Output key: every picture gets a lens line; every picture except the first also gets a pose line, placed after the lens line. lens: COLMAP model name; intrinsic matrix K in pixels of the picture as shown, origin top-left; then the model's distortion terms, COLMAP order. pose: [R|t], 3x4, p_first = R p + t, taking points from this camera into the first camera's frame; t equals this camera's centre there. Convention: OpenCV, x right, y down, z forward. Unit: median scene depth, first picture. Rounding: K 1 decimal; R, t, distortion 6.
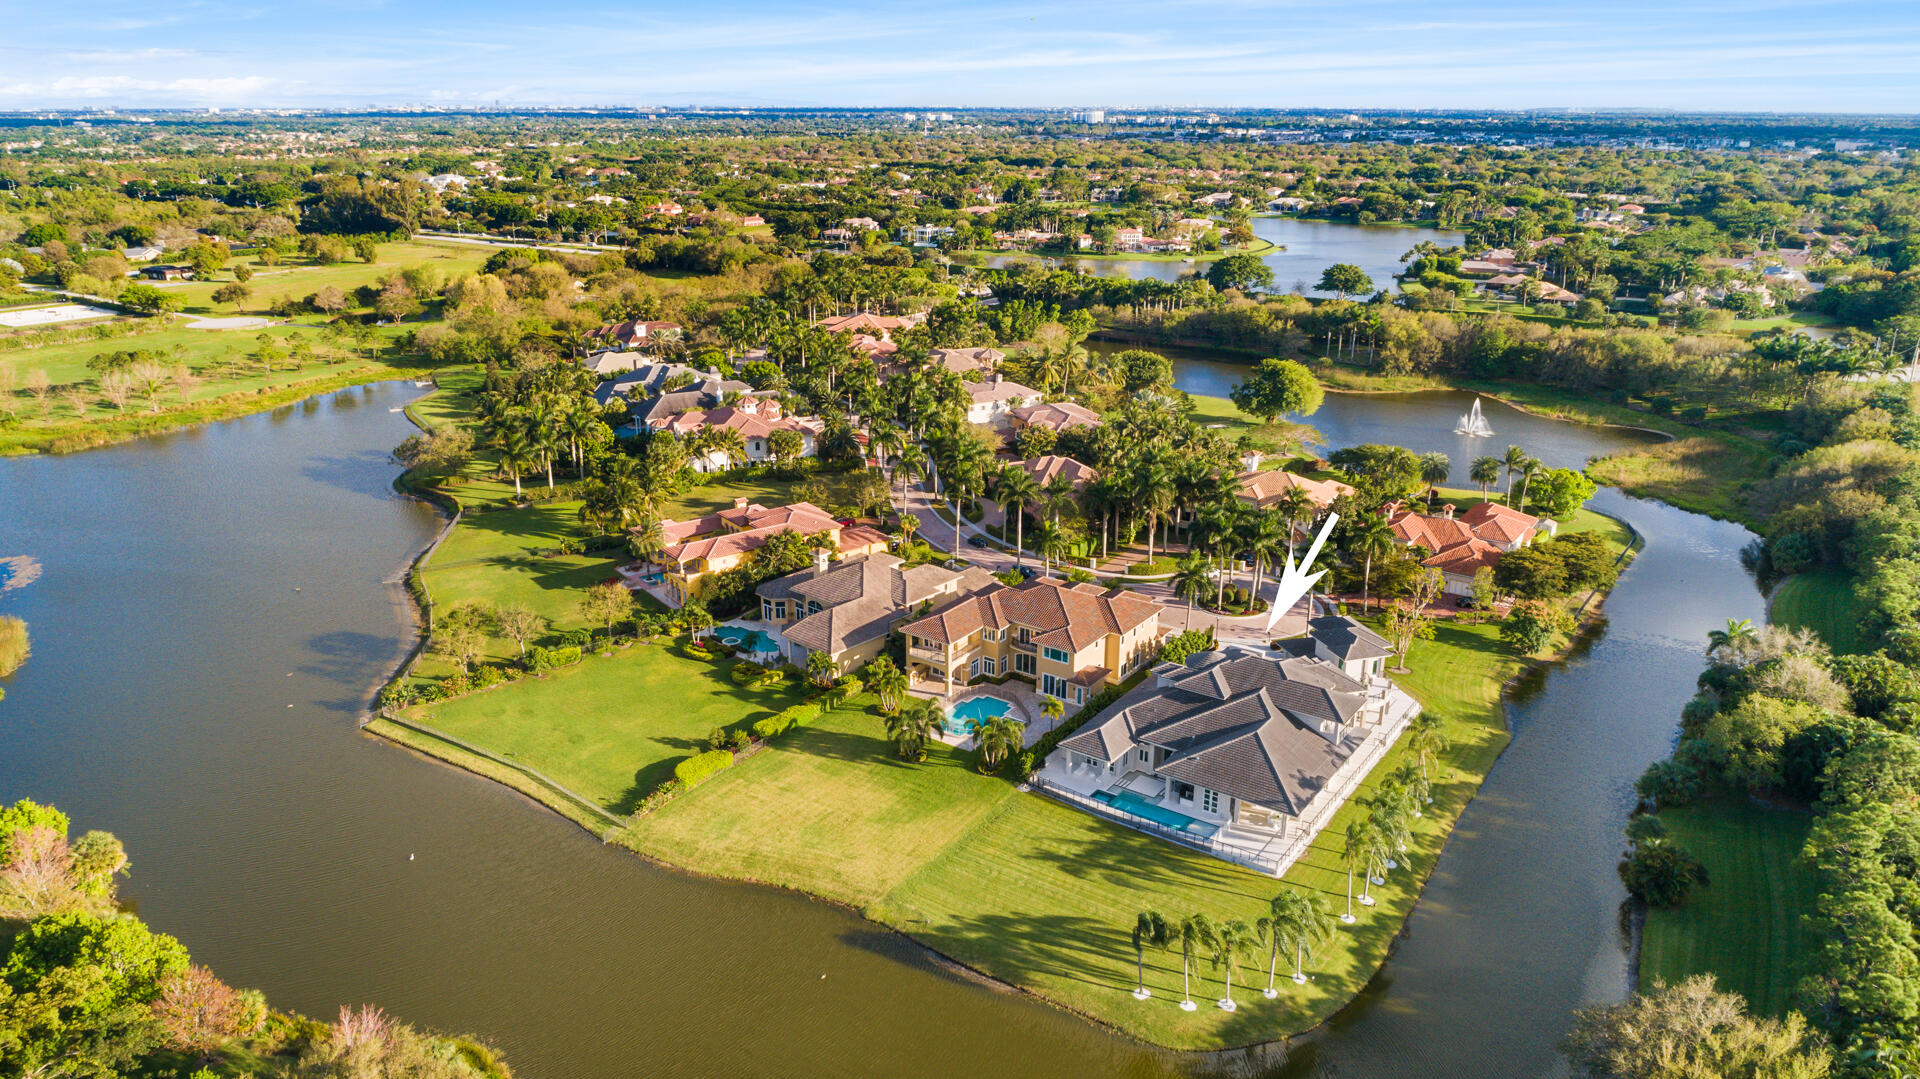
lens RADIAL K [[1313.5, 0, 960.0], [0, 1313.5, 539.5], [0, 0, 1]] dist [-0.014151, 0.002268]
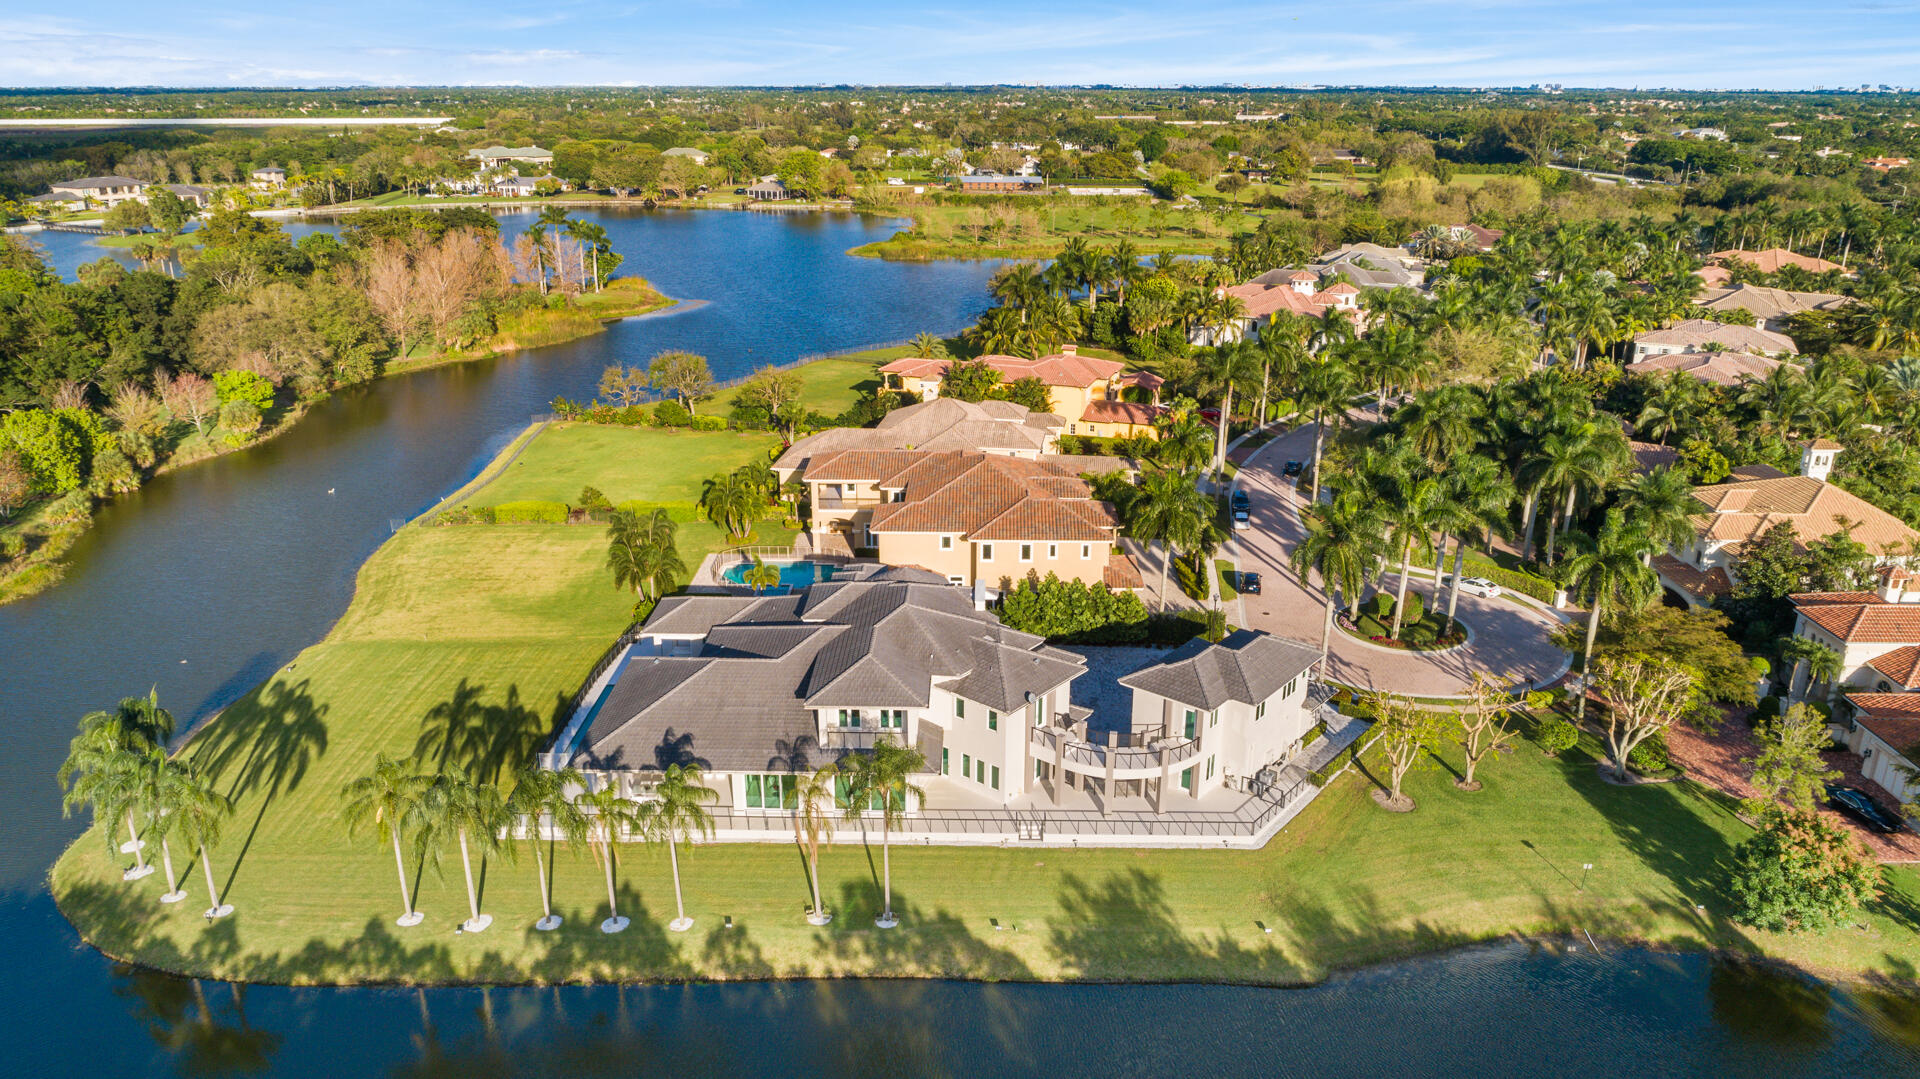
lens RADIAL K [[1302.4, 0, 960.0], [0, 1302.4, 539.5], [0, 0, 1]] dist [-0.013583, 0.004165]
pose [[0.552181, 0.265012, -0.790484, 0.577717], [-0.256528, 0.956144, 0.141356, -0.015760], [0.793278, 0.124728, 0.595947, 0.558080]]
